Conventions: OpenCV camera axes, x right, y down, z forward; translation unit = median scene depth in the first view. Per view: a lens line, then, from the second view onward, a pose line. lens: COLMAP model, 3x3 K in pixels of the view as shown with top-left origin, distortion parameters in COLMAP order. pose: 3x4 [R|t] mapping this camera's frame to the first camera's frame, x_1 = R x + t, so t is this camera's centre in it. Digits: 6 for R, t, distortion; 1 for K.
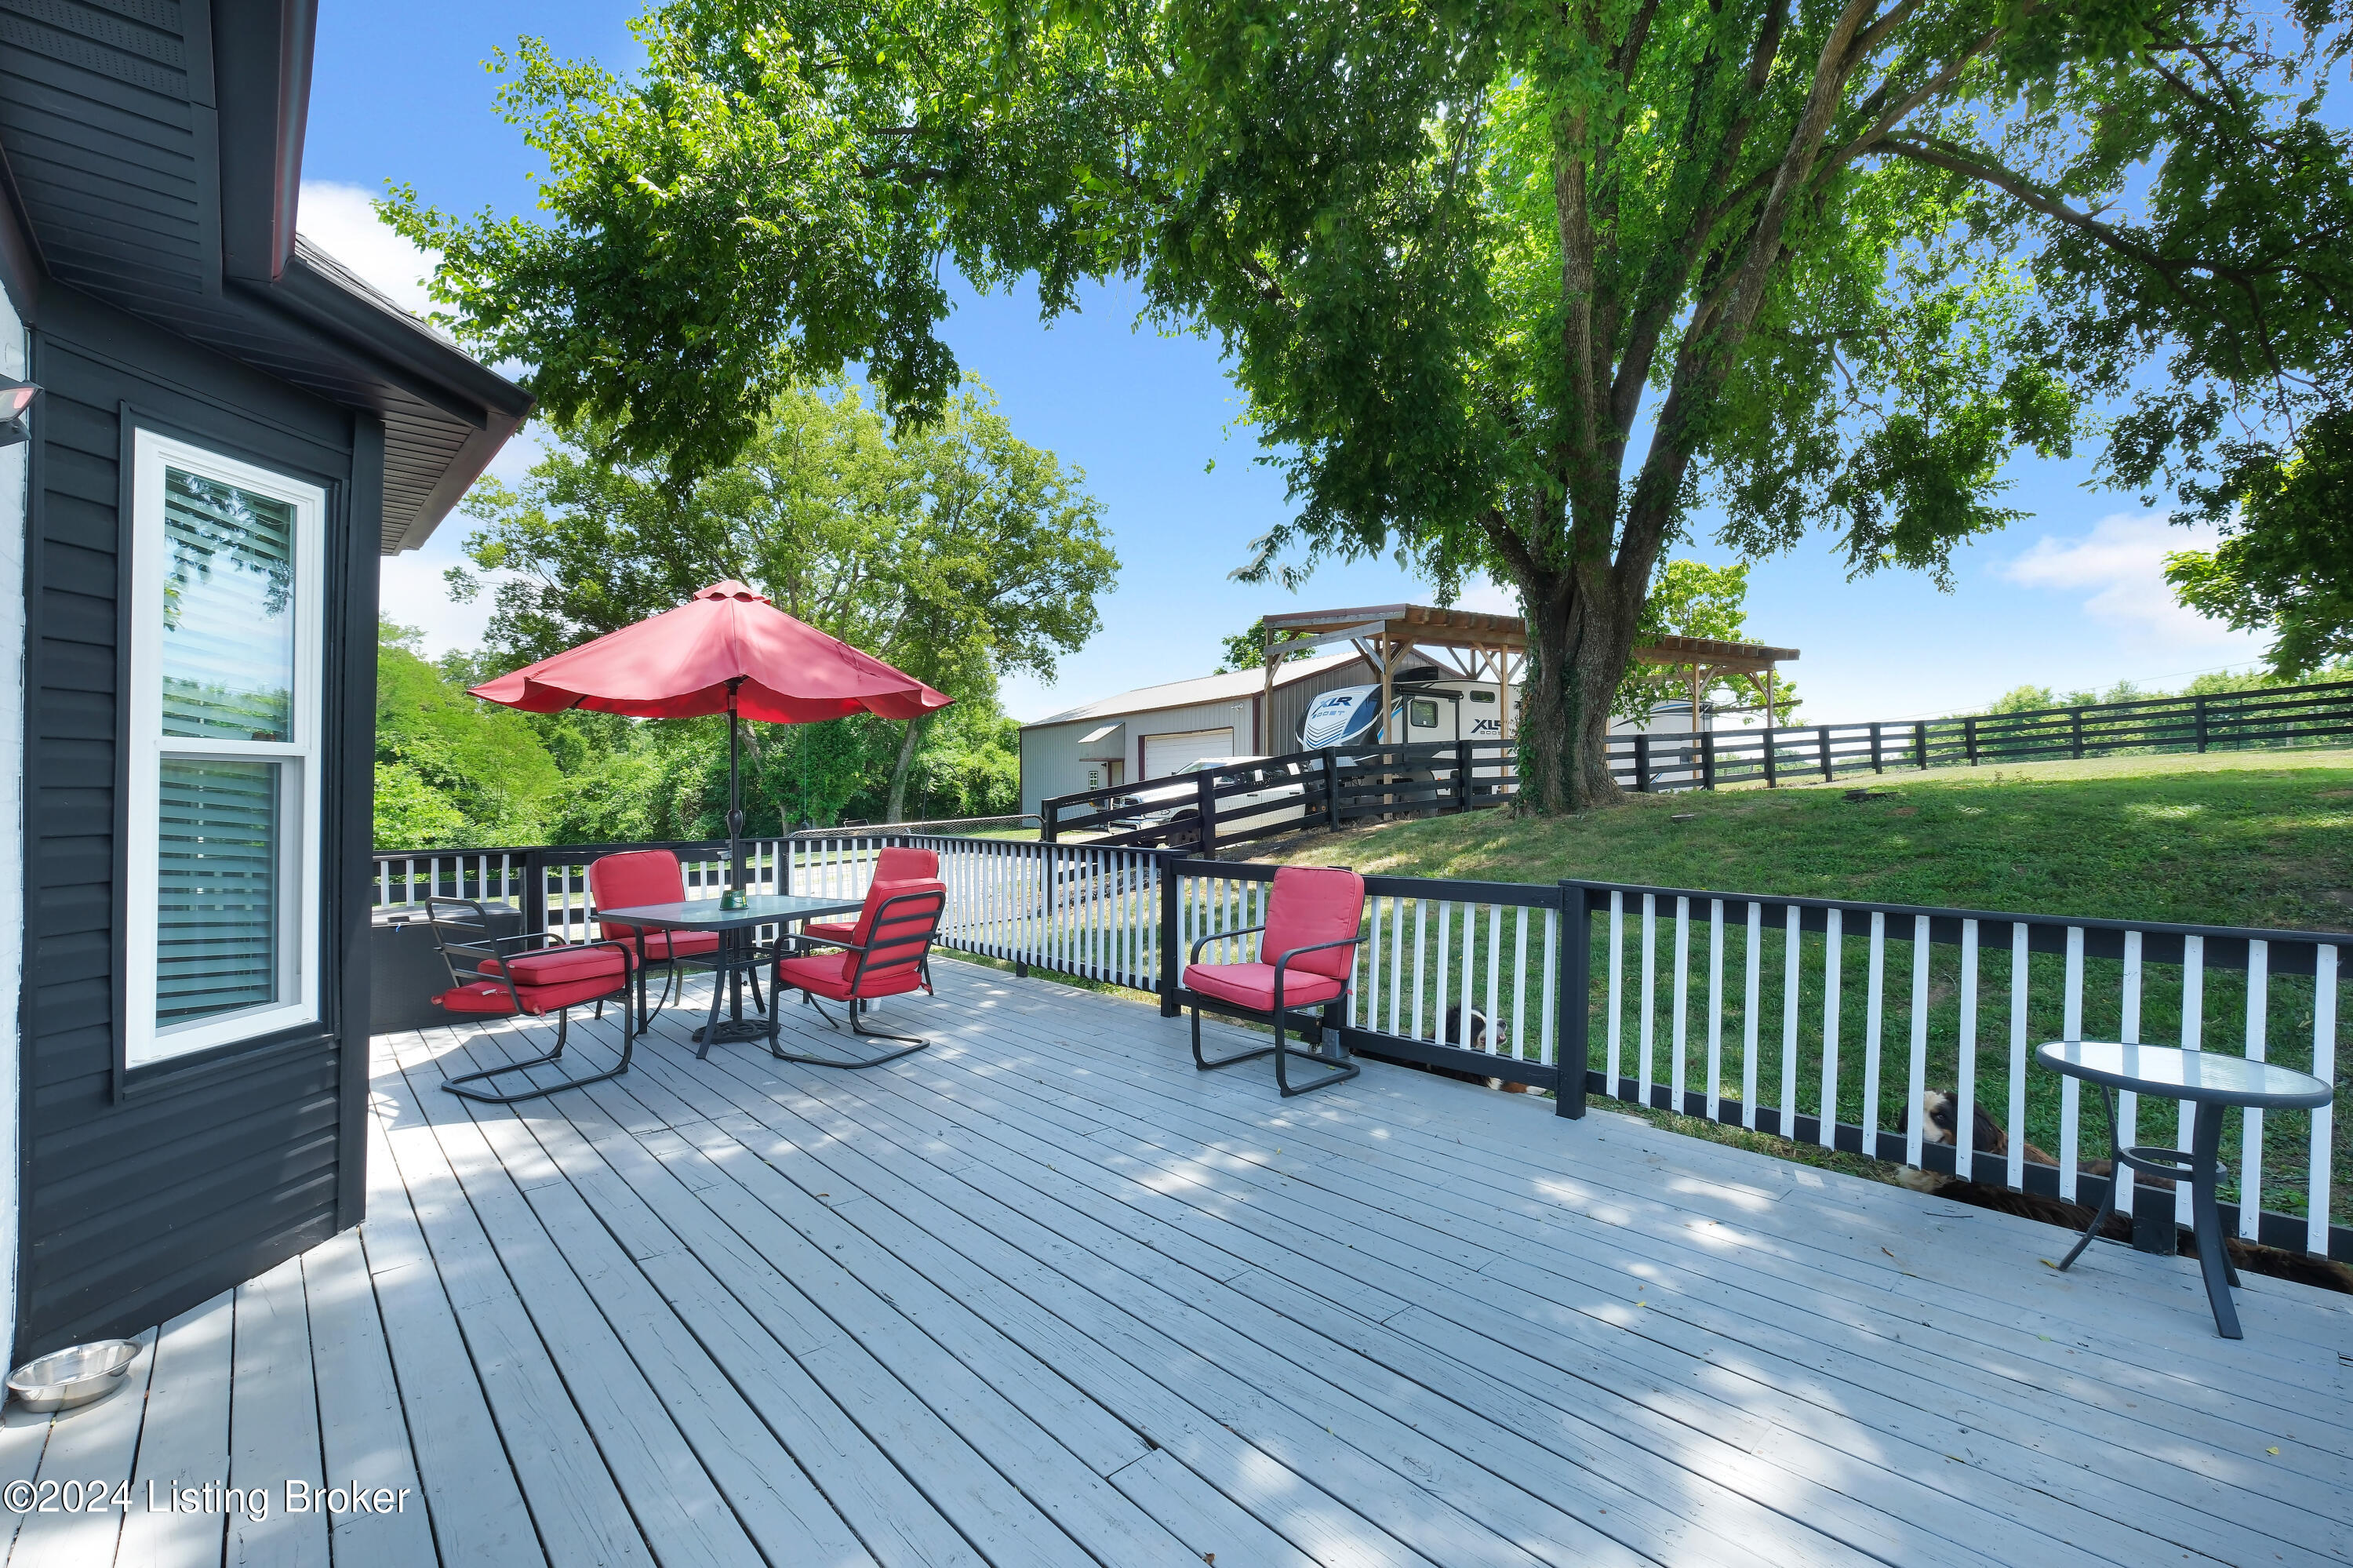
lens RADIAL K [[1033.1, 0, 1161.9], [0, 1033.1, 777.5], [0, 0, 1]] dist [0.004959, -0.000480]
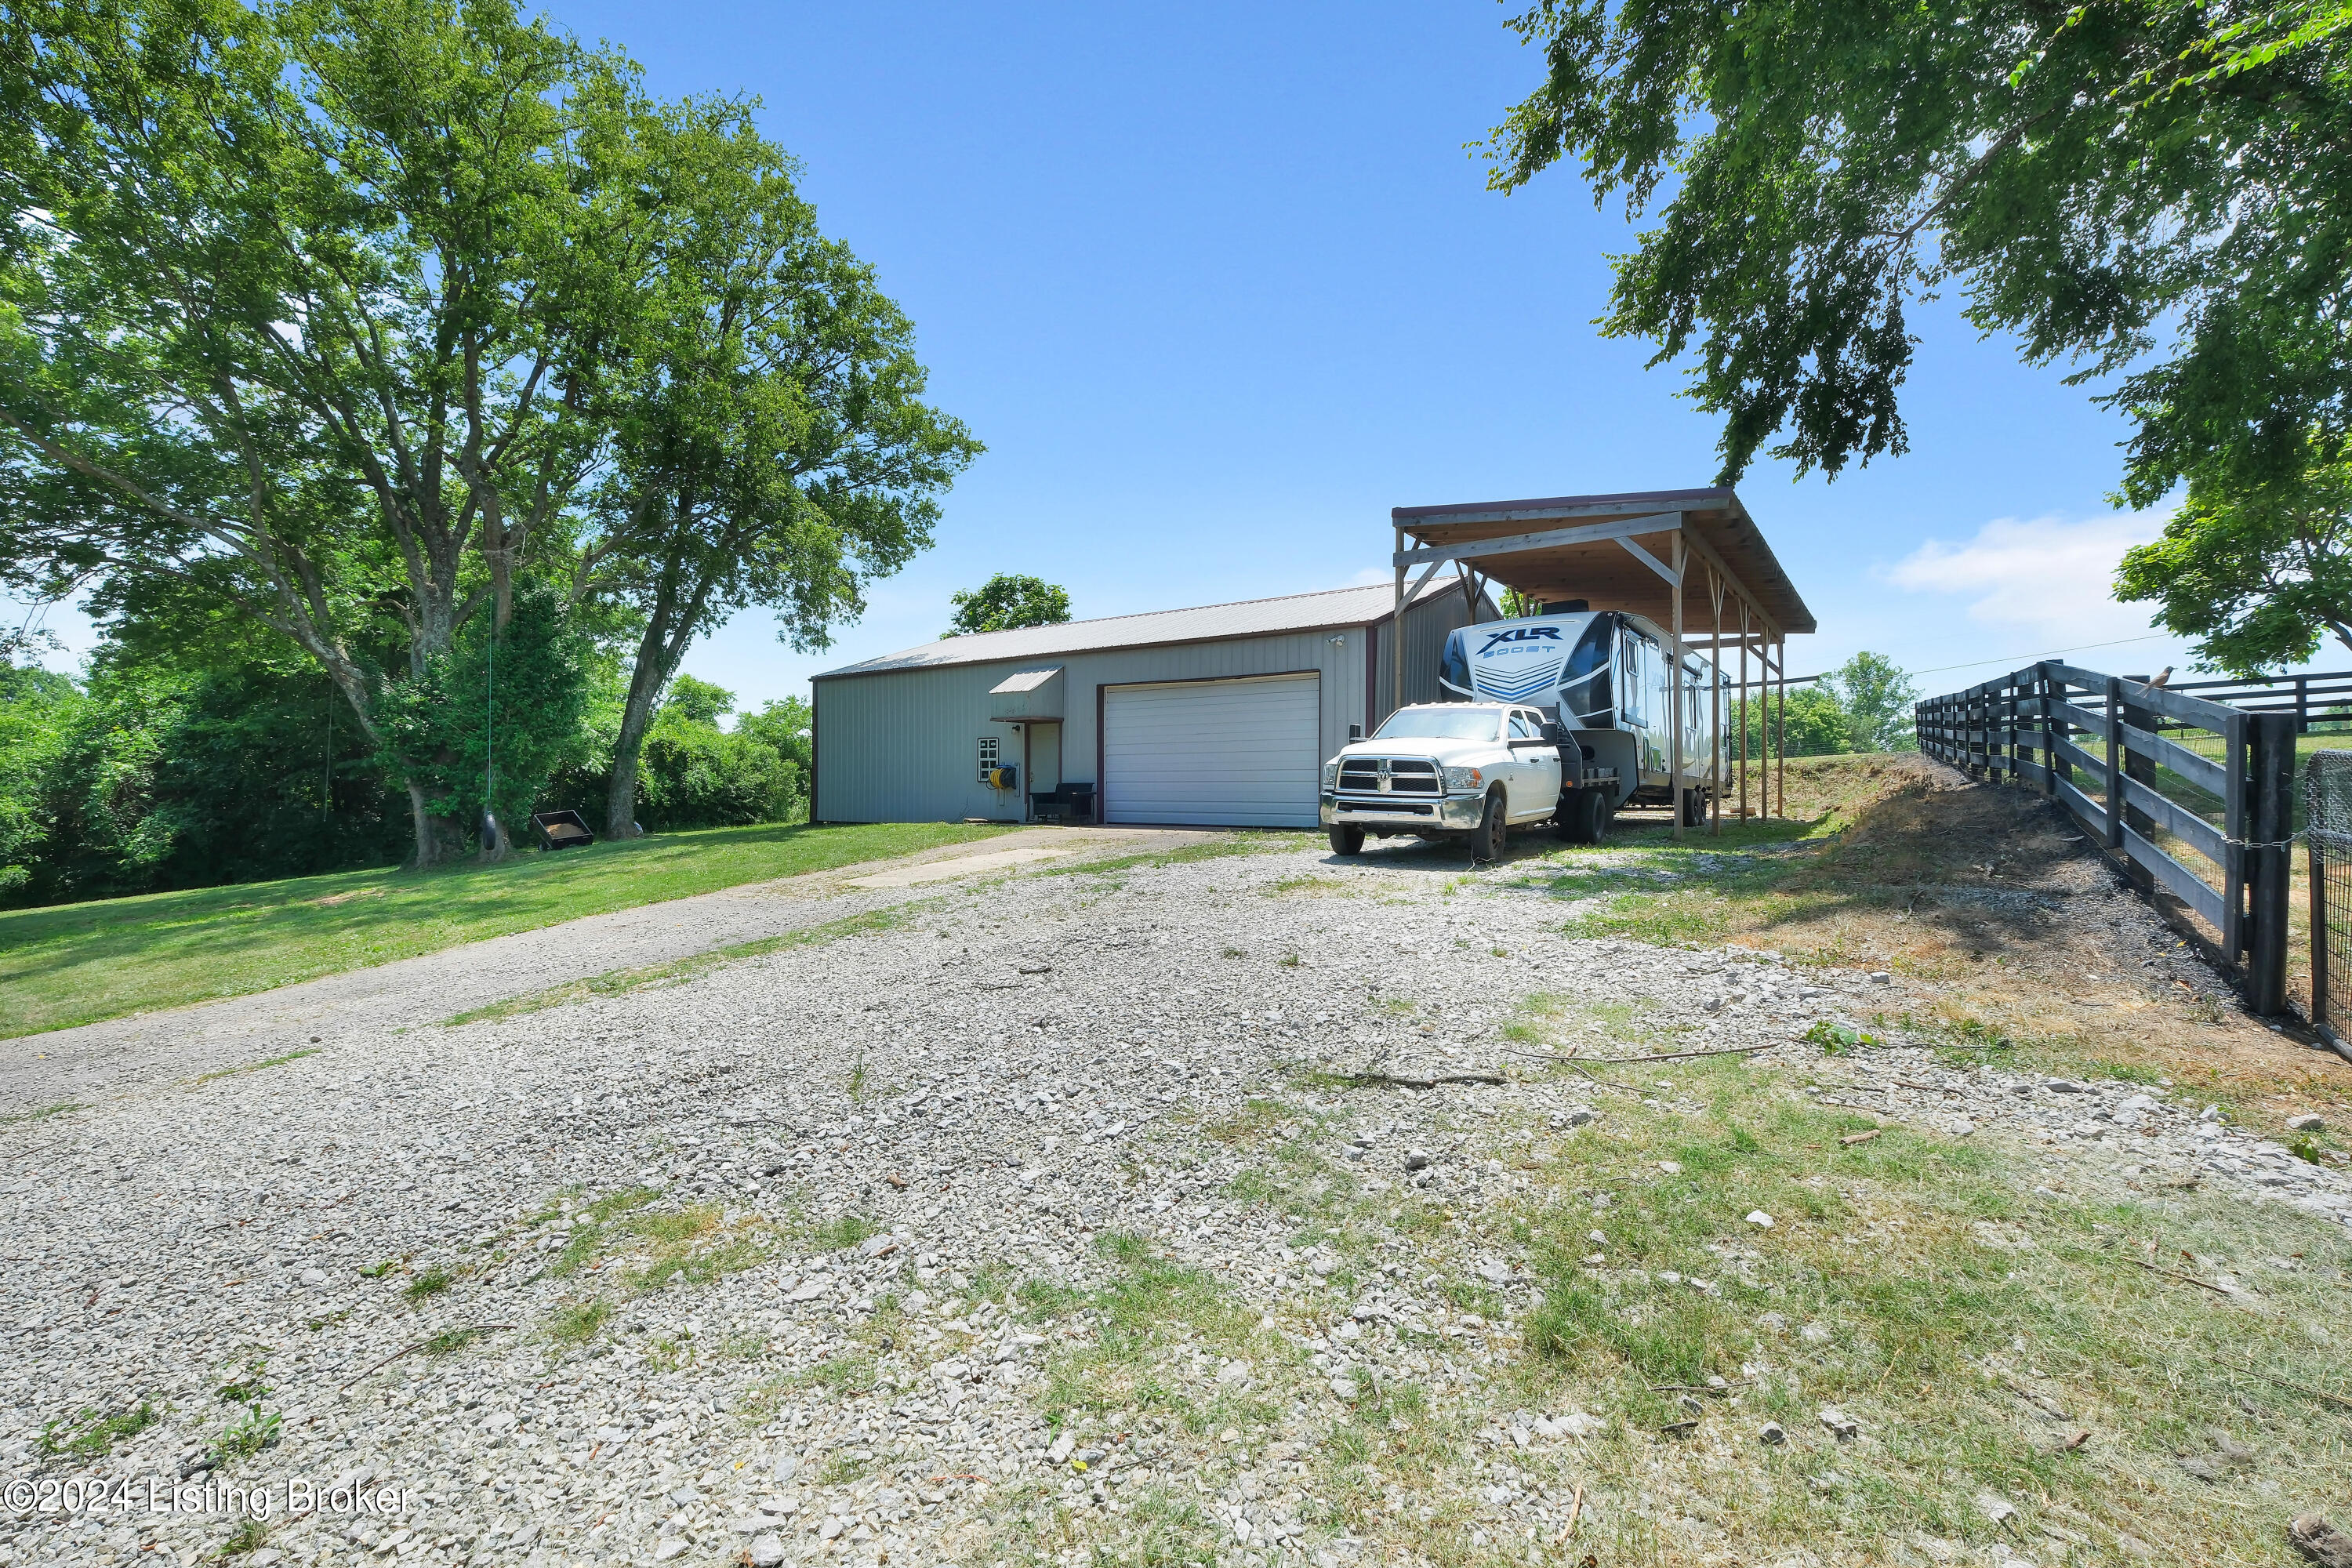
lens RADIAL K [[1032.6, 0, 1182.1], [0, 1032.6, 786.9], [0, 0, 1]] dist [0.004959, -0.000480]
pose [[0.904675, 0.002970, 0.426091, -0.170255], [-0.007915, 0.999920, 0.009834, 0.013402], [-0.426028, -0.012269, 0.904627, 0.219593]]
